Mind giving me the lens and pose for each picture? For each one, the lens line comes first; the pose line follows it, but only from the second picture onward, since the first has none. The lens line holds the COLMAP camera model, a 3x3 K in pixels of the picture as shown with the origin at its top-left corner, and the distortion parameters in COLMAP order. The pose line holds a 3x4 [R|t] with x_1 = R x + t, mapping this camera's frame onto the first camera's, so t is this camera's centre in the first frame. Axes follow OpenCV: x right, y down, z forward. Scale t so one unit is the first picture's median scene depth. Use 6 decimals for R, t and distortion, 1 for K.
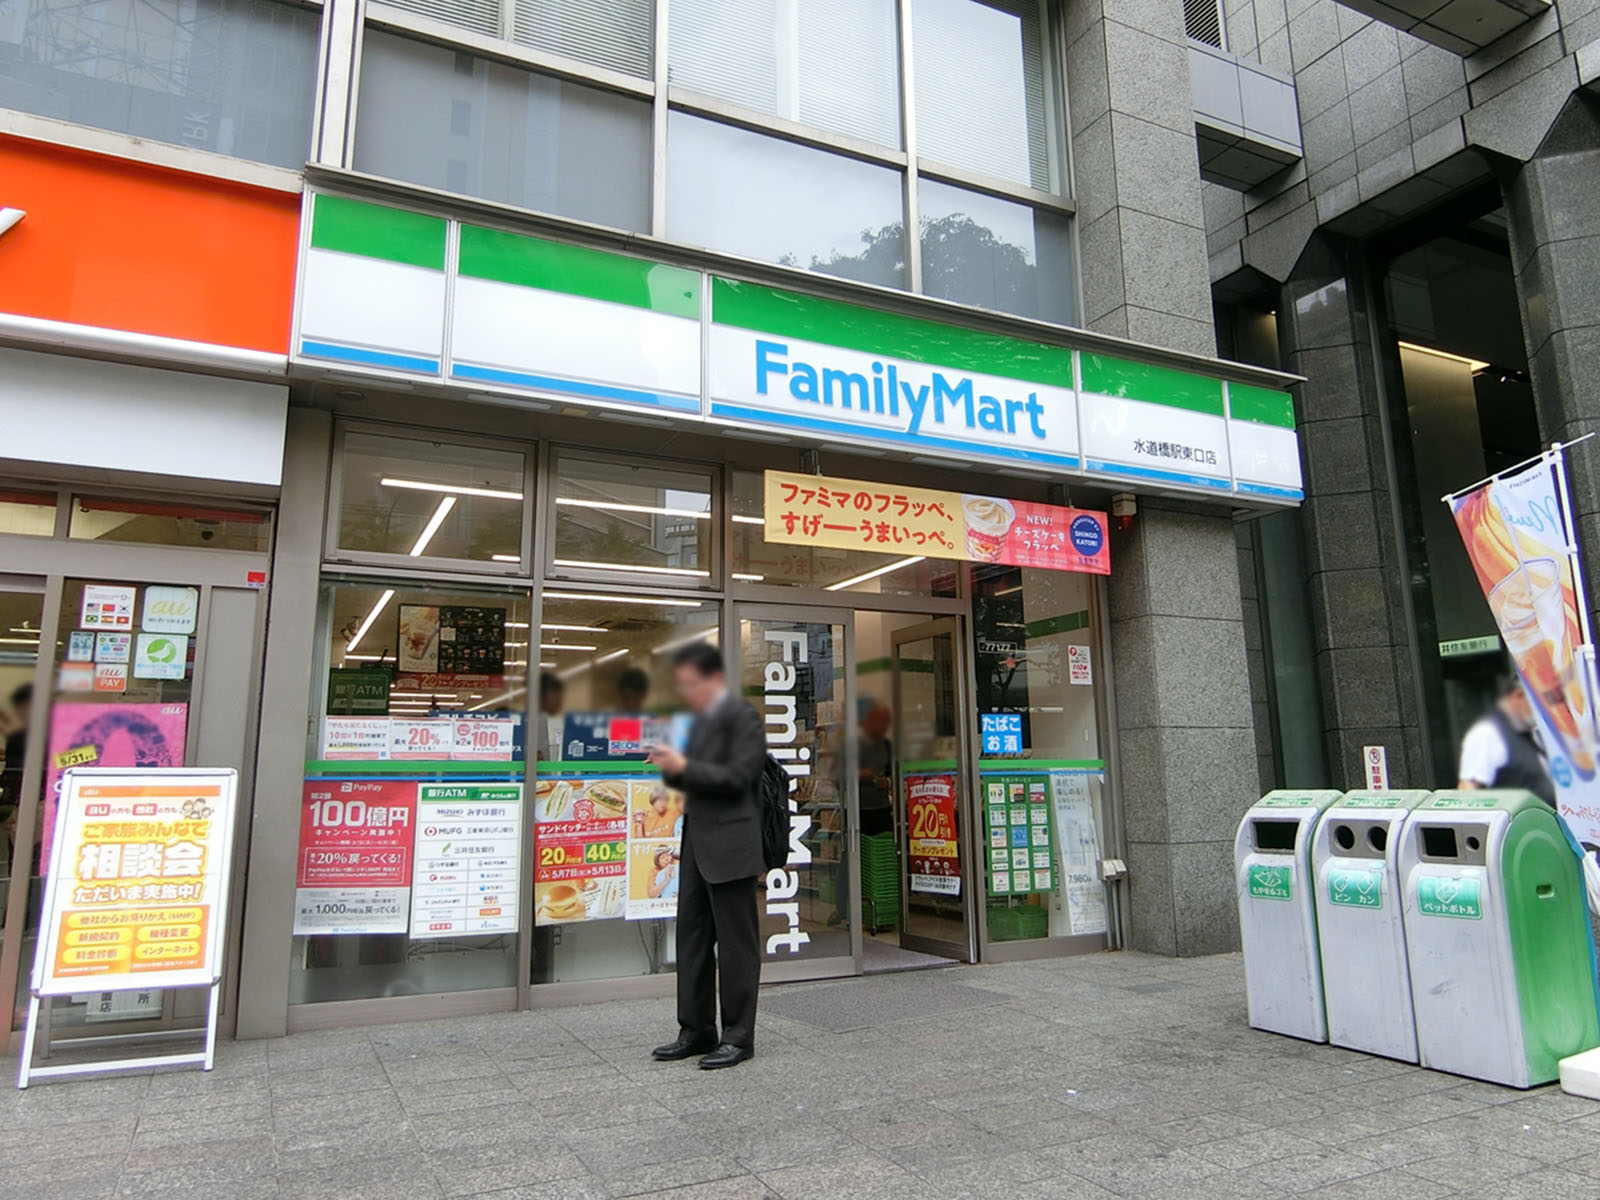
lens RADIAL K [[1104.6, 0, 803.8], [0, 1104.6, 573.1], [0, 0, 1]] dist [-0.002840, 0.000681]
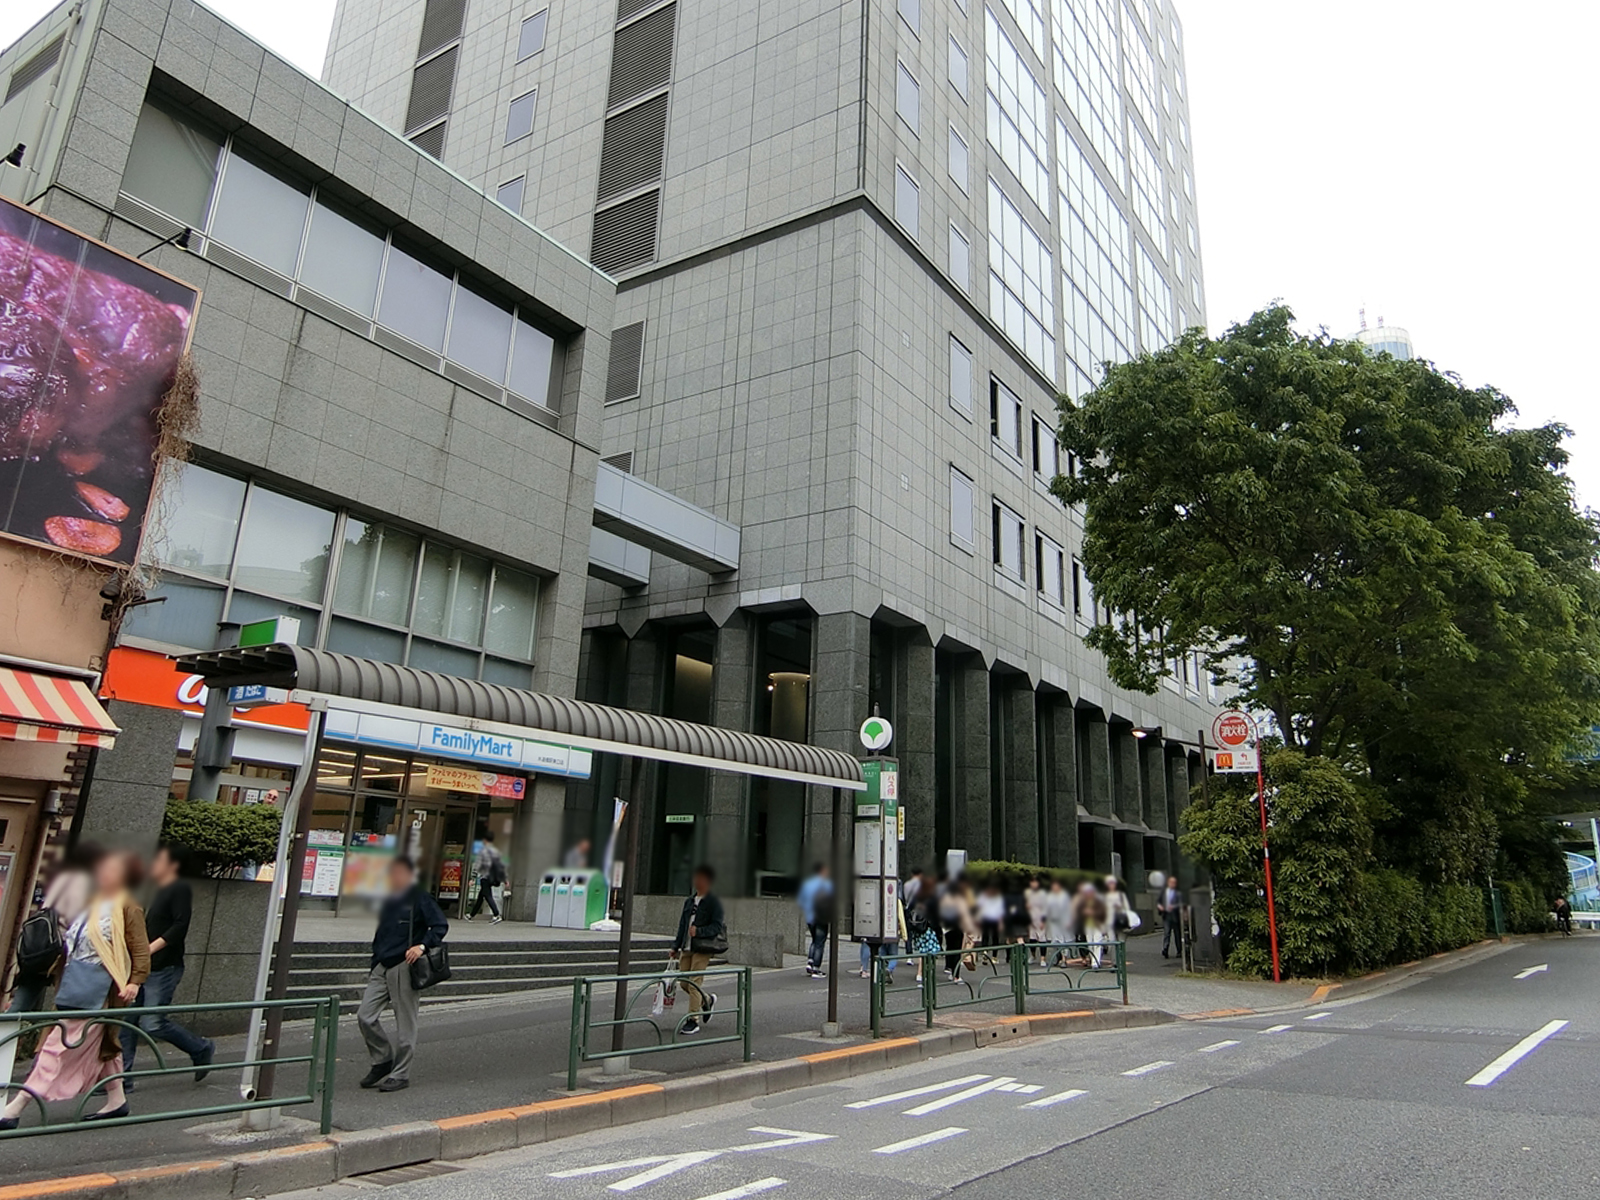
lens RADIAL K [[1104.6, 0, 803.8], [0, 1104.6, 573.1], [0, 0, 1]] dist [-0.002840, 0.000681]
pose [[0.861071, 0.194148, 0.469960, -0.678486], [-0.150772, 0.980159, -0.128671, -0.367165], [-0.485617, 0.039938, 0.873259, -2.300468]]
